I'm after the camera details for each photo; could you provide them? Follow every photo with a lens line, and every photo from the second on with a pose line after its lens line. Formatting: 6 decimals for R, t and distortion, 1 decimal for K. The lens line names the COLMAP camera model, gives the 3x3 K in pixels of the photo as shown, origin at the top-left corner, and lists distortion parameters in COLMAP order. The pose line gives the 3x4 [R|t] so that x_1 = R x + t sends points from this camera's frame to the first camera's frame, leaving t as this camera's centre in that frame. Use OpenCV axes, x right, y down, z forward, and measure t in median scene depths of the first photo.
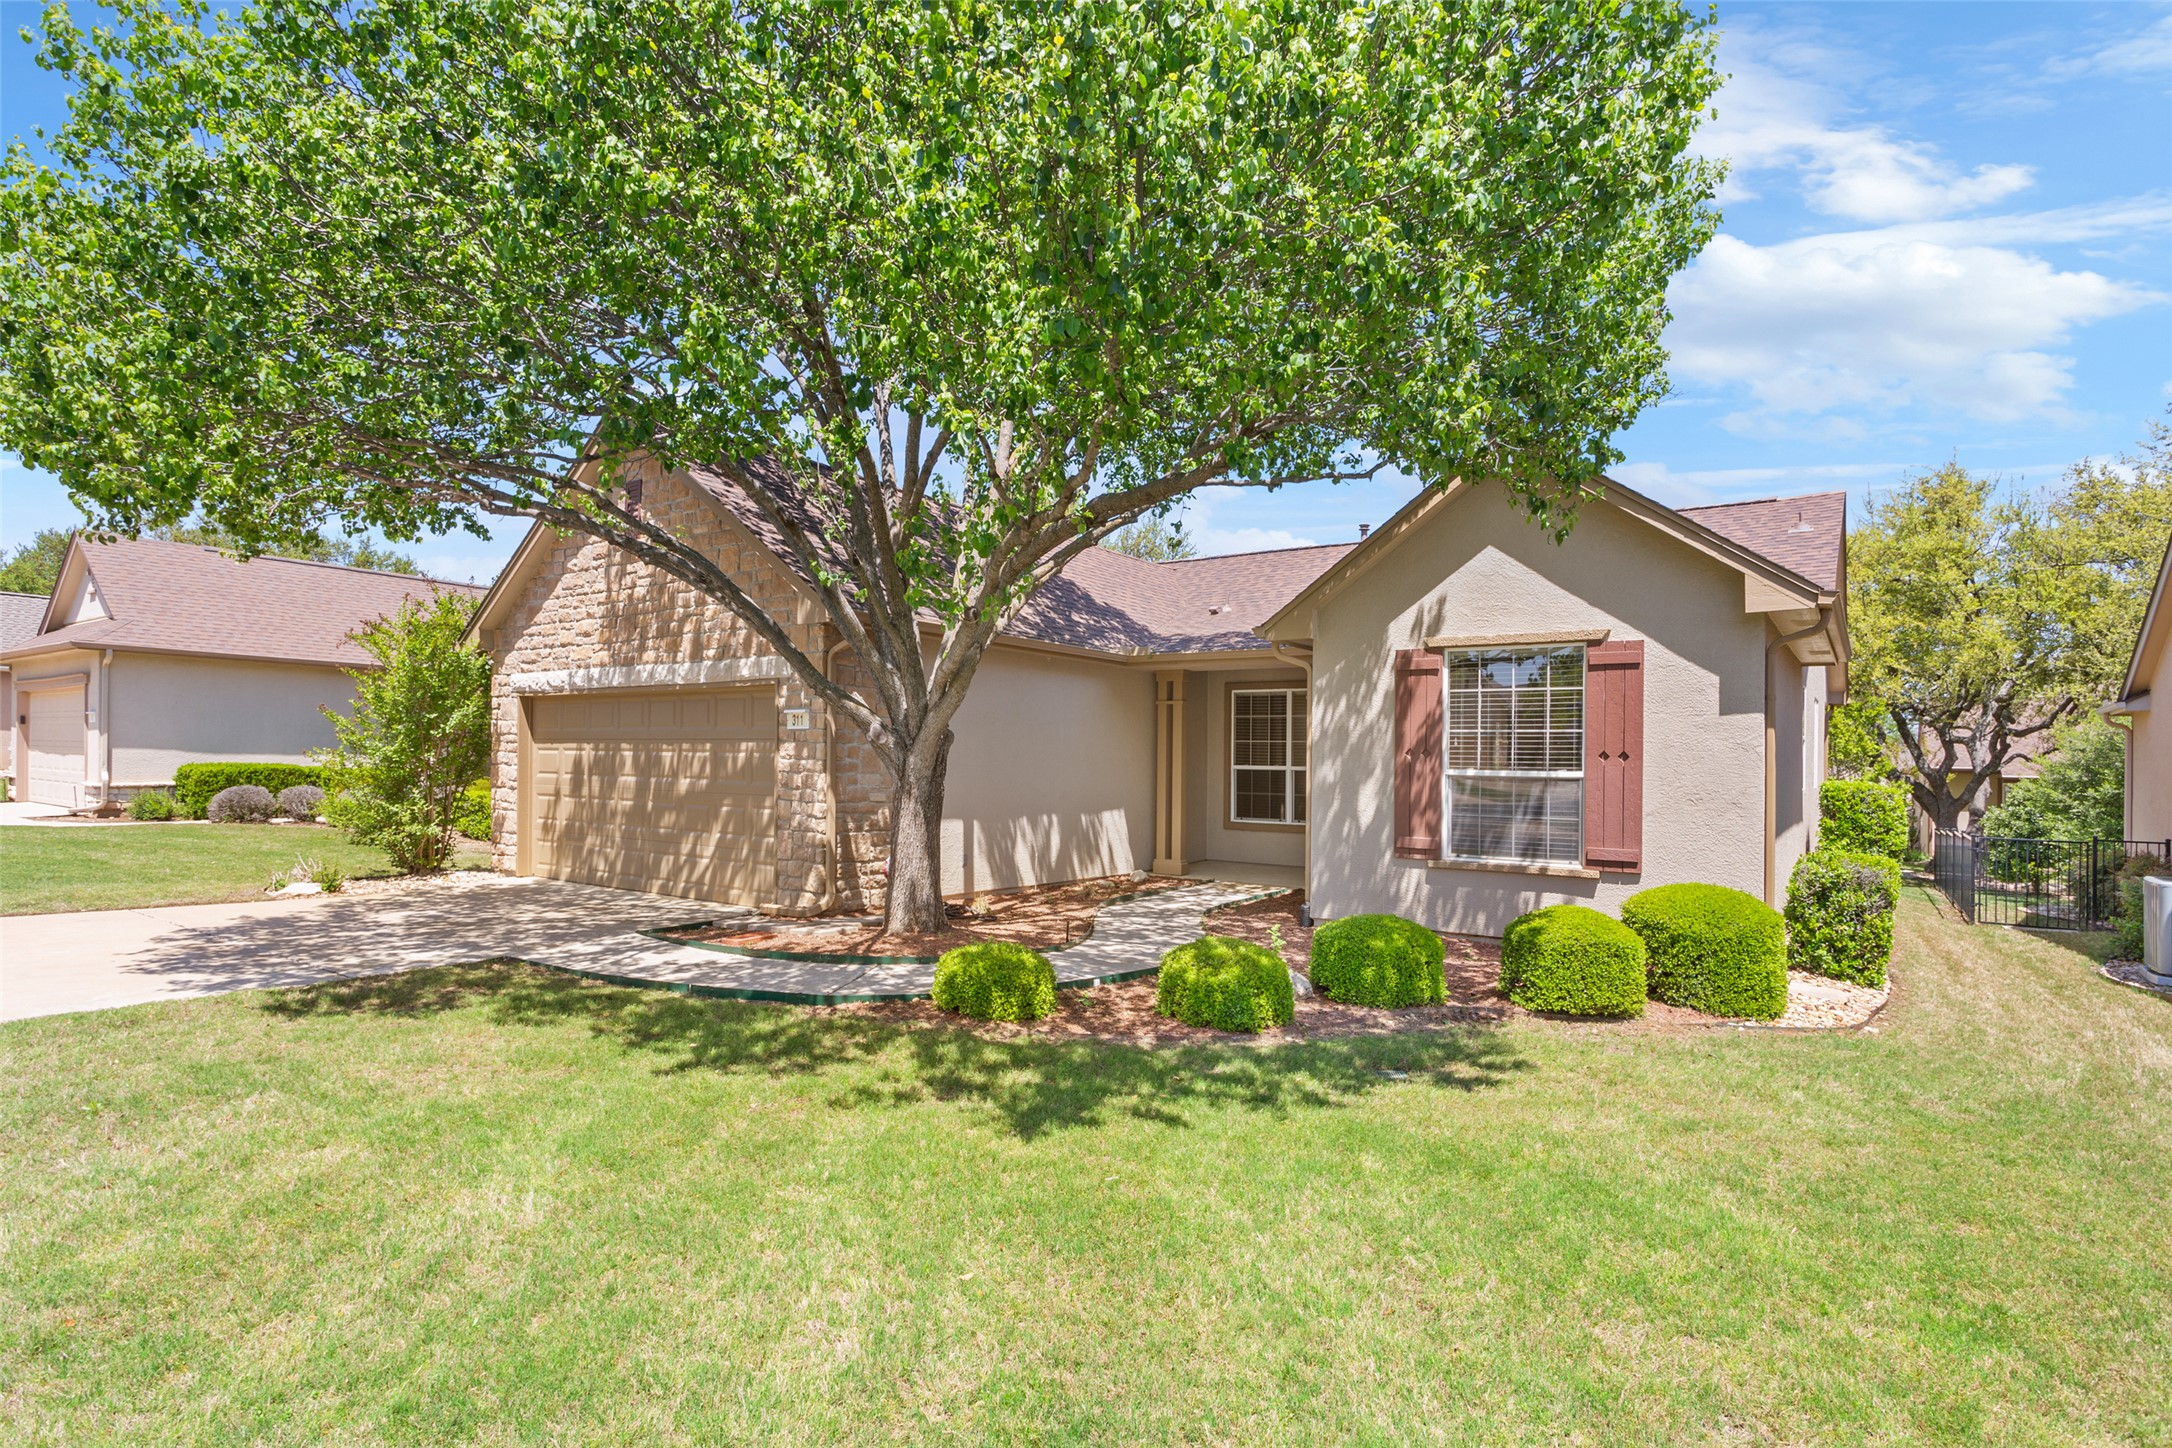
lens RADIAL K [[1074.7, 0, 1108.0], [0, 1074.7, 700.8], [0, 0, 1]] dist [-0.004845, 0.001240]
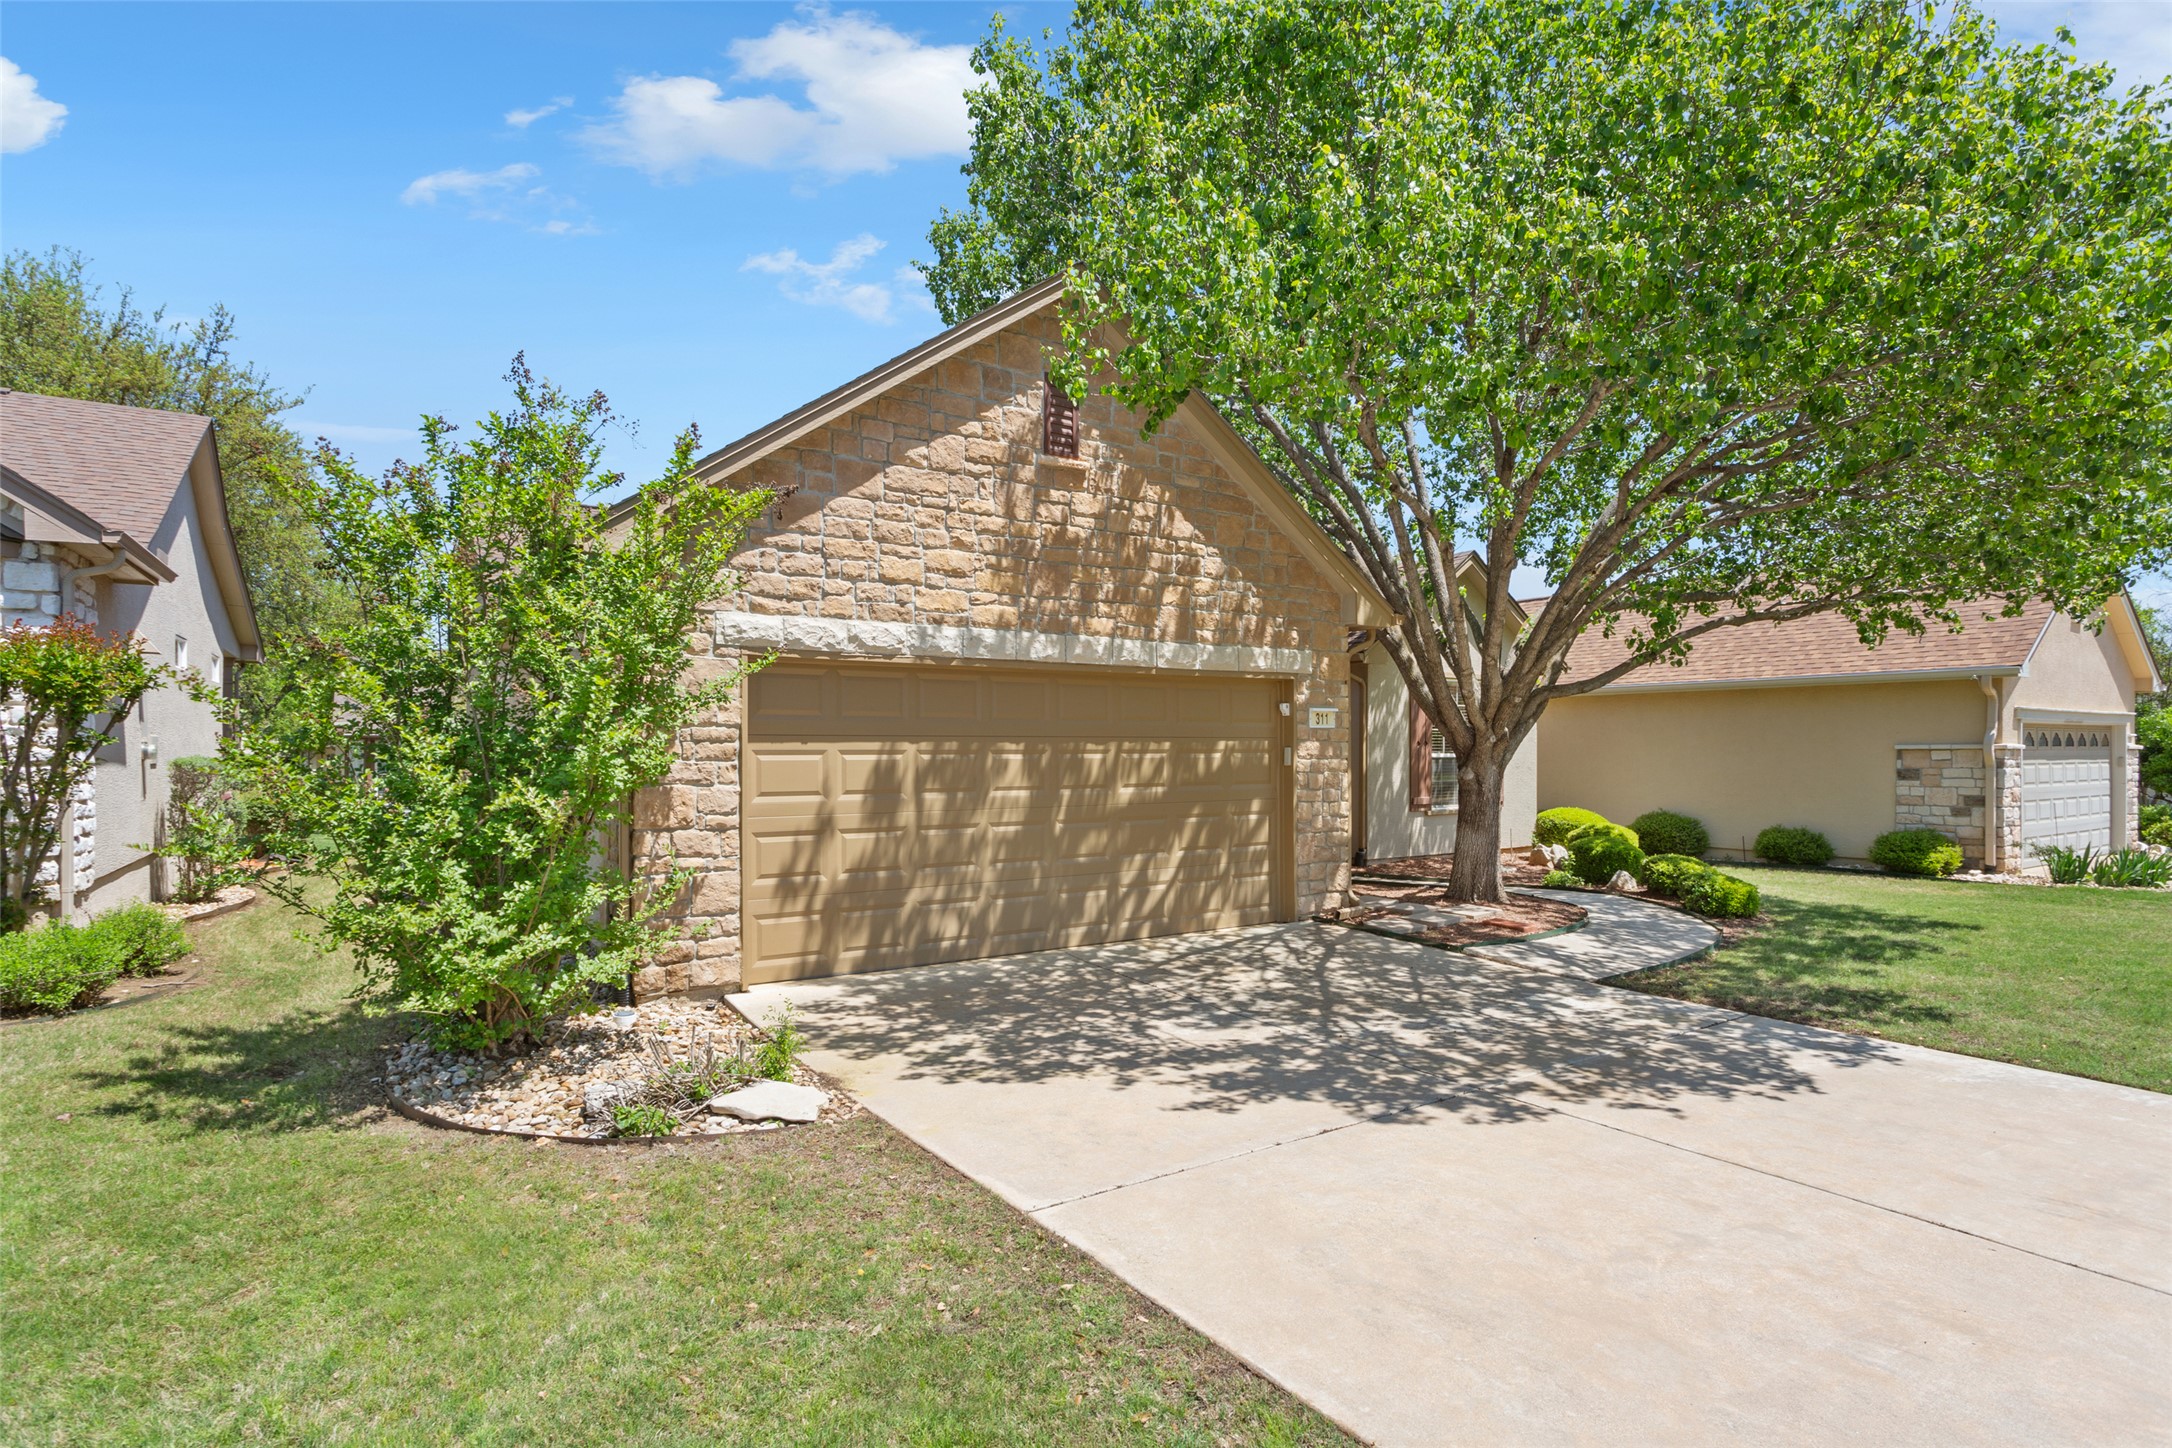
lens RADIAL K [[1074.7, 0, 1108.0], [0, 1074.7, 700.8], [0, 0, 1]] dist [-0.004845, 0.001240]
pose [[0.386283, 0.015624, 0.922248, -1.137964], [-0.056180, 0.998399, 0.006616, 0.005718], [-0.920668, -0.054367, 0.386542, 0.725608]]
